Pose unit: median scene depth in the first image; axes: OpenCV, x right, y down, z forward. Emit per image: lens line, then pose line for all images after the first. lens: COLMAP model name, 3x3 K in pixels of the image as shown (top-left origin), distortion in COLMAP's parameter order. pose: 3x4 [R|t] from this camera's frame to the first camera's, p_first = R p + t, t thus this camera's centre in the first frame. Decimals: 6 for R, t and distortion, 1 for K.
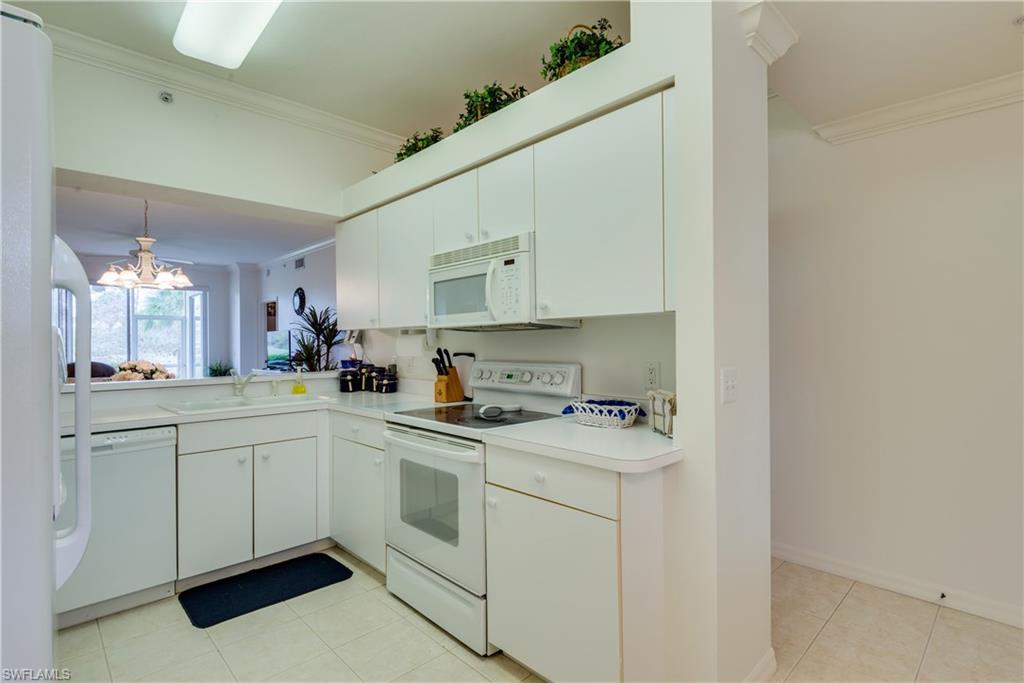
lens RADIAL K [[495.5, 0, 510.2], [0, 495.5, 337.7], [0, 0, 1]] dist [0.021125, -0.014793]
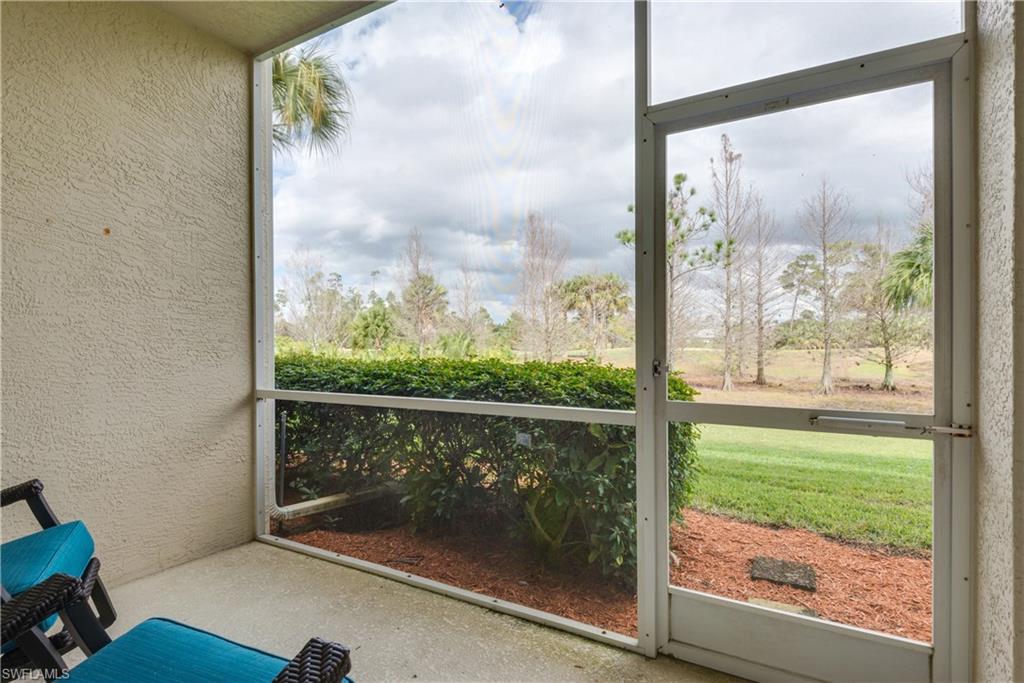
lens RADIAL K [[511.5, 0, 536.2], [0, 511.5, 346.5], [0, 0, 1]] dist [0.029779, -0.000362]
pose [[0.296284, 0.012770, -0.955014, -1.518359], [0.015428, 0.999716, 0.018154, 0.079937], [0.954975, -0.020113, 0.296003, 2.326317]]
